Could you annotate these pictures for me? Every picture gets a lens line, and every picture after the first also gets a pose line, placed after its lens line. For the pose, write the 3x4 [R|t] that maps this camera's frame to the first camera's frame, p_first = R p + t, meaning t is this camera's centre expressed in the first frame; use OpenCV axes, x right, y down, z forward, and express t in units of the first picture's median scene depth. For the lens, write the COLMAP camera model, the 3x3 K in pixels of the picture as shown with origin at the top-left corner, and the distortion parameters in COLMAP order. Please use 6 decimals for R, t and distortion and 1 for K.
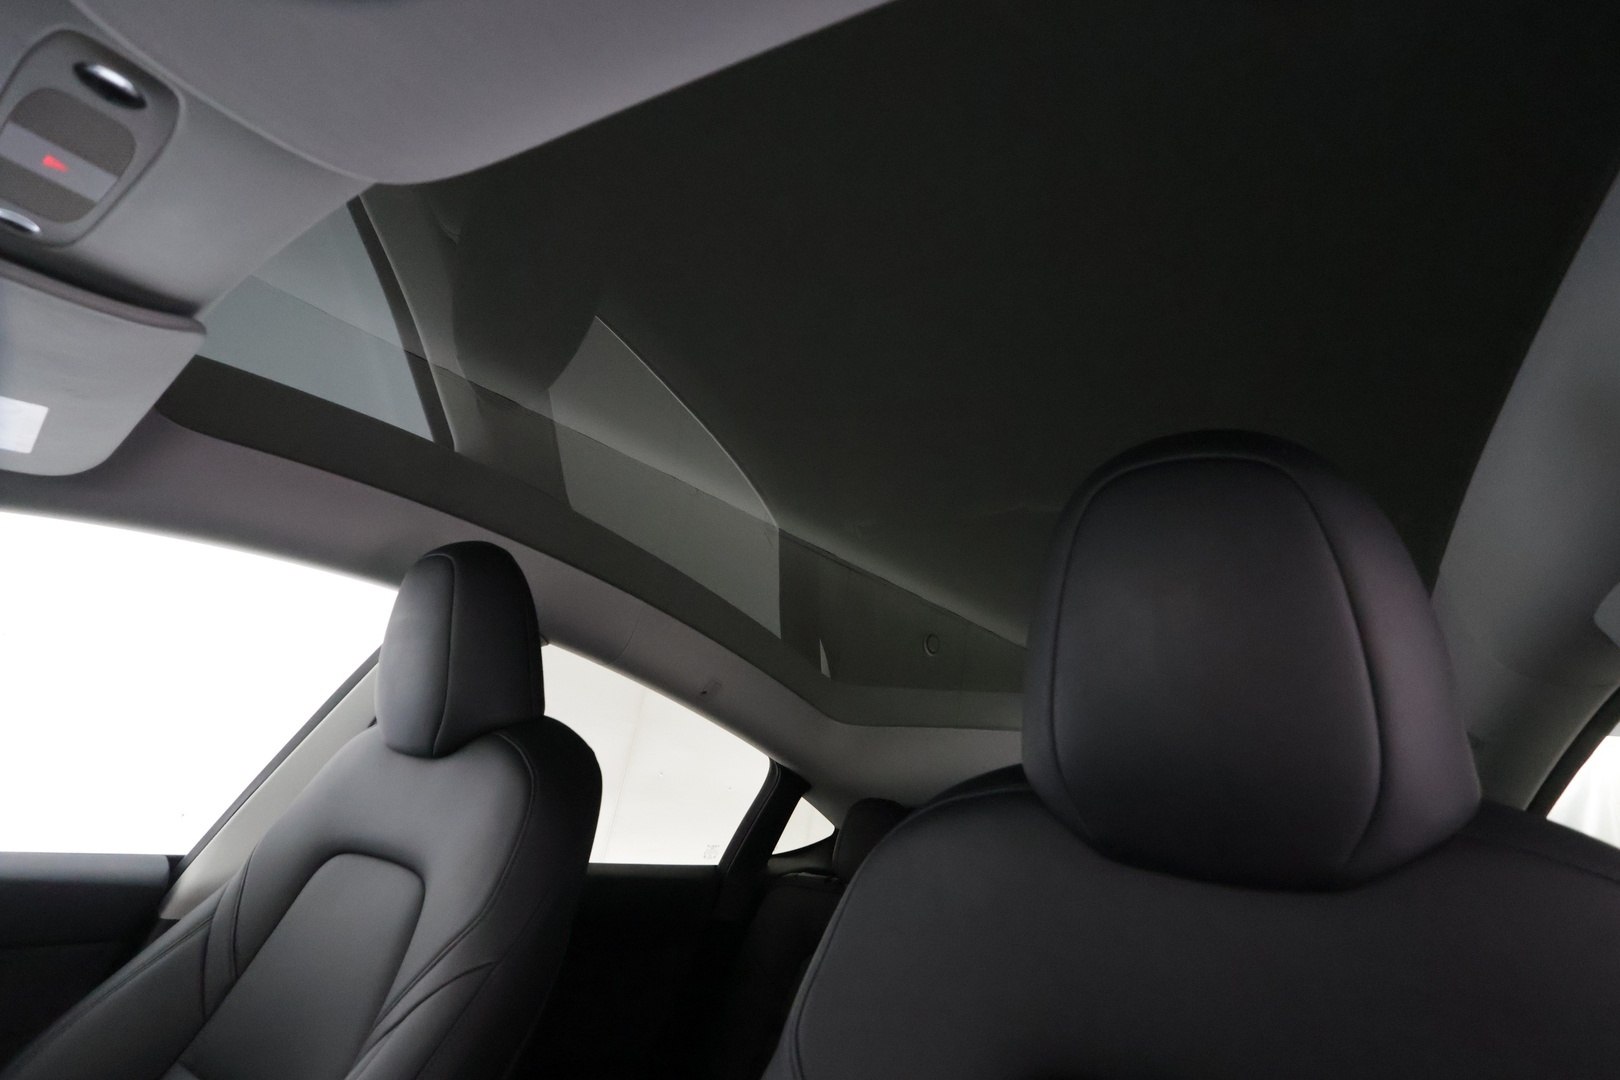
lens RADIAL K [[746.4, 0, 810.0], [0, 746.4, 540.0], [0, 0, 1]] dist [-0.003460, 0.000104]
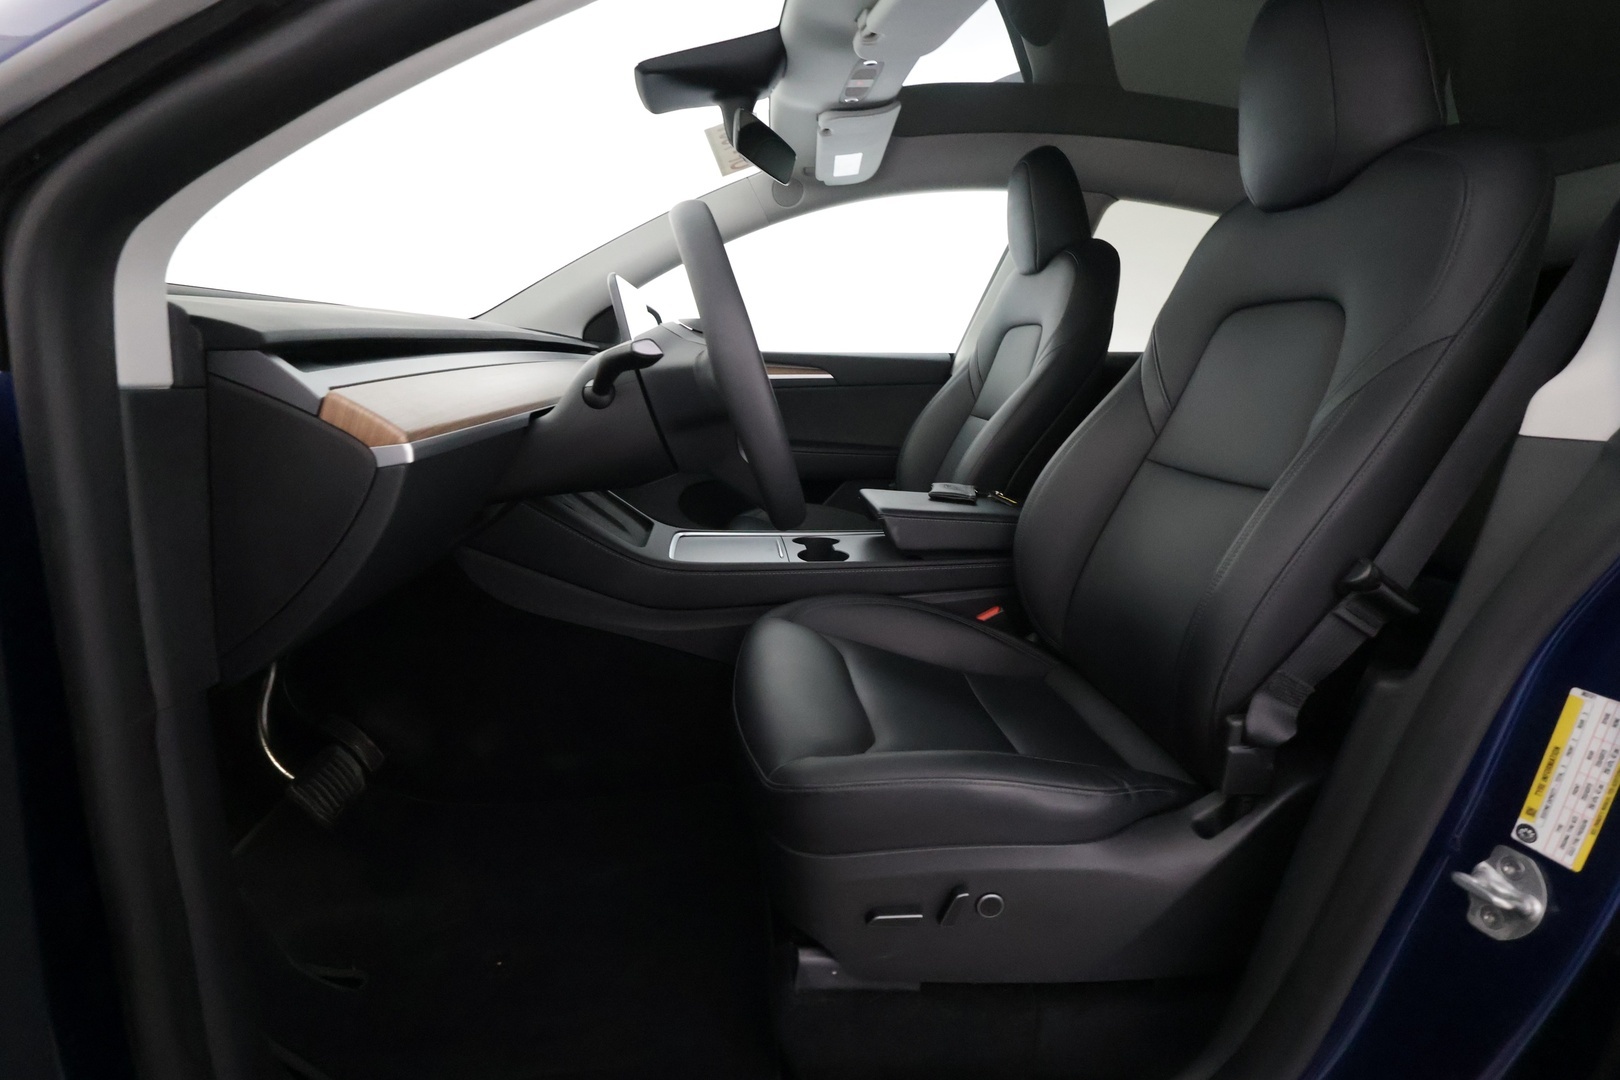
lens RADIAL K [[746.4, 0, 810.0], [0, 746.4, 540.0], [0, 0, 1]] dist [-0.003460, 0.000104]
pose [[0.647276, 0.066374, -0.759360, 0.639286], [0.323422, 0.878170, 0.352442, 0.023954], [0.690240, -0.473721, 0.546952, -0.820184]]
